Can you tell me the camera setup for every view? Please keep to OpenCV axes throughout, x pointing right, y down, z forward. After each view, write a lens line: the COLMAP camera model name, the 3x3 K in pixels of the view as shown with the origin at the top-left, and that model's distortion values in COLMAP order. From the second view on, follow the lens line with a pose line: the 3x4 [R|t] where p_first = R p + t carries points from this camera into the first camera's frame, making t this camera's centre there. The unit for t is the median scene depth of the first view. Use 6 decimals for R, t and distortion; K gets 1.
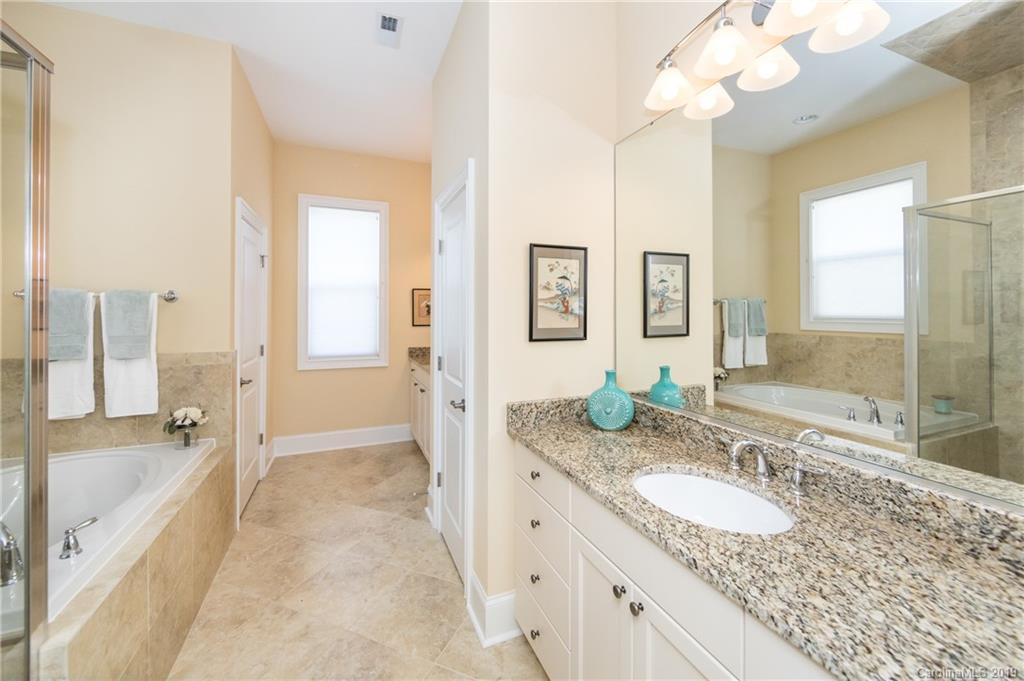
lens RADIAL K [[407.3, 0, 513.0], [0, 407.3, 310.9], [0, 0, 1]] dist [-0.002921, 0.000071]
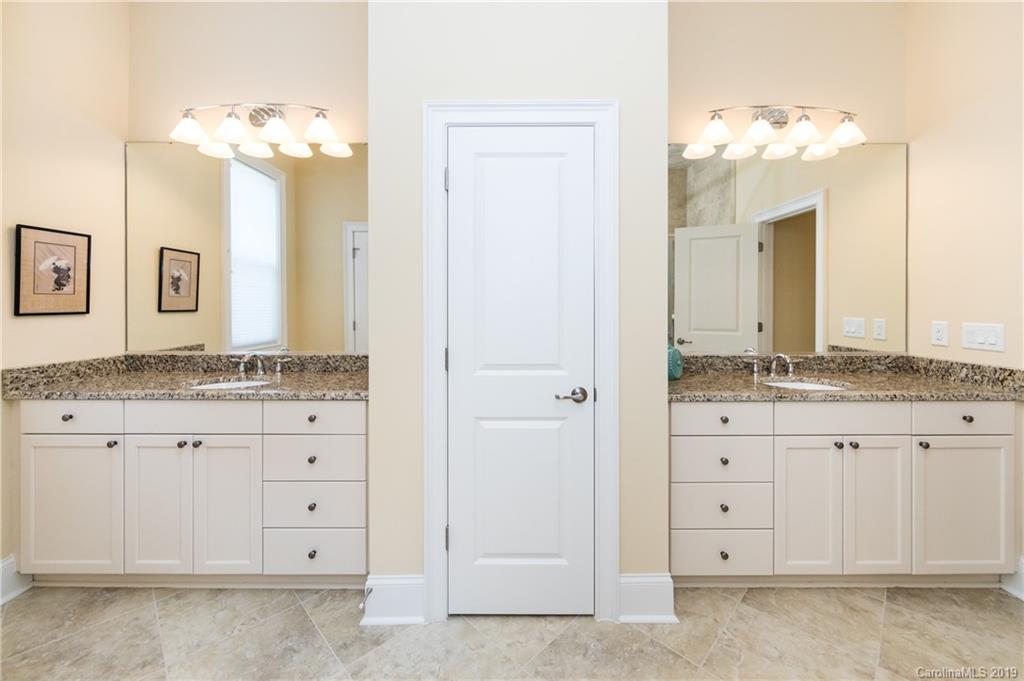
lens RADIAL K [[407.3, 0, 513.9], [0, 407.3, 305.0], [0, 0, 1]] dist [-0.002921, 0.000071]
pose [[0.377443, -0.001319, 0.926032, -0.828234], [-0.002374, 0.999994, 0.002392, 0.046906], [-0.926030, -0.003101, 0.377437, 0.735588]]
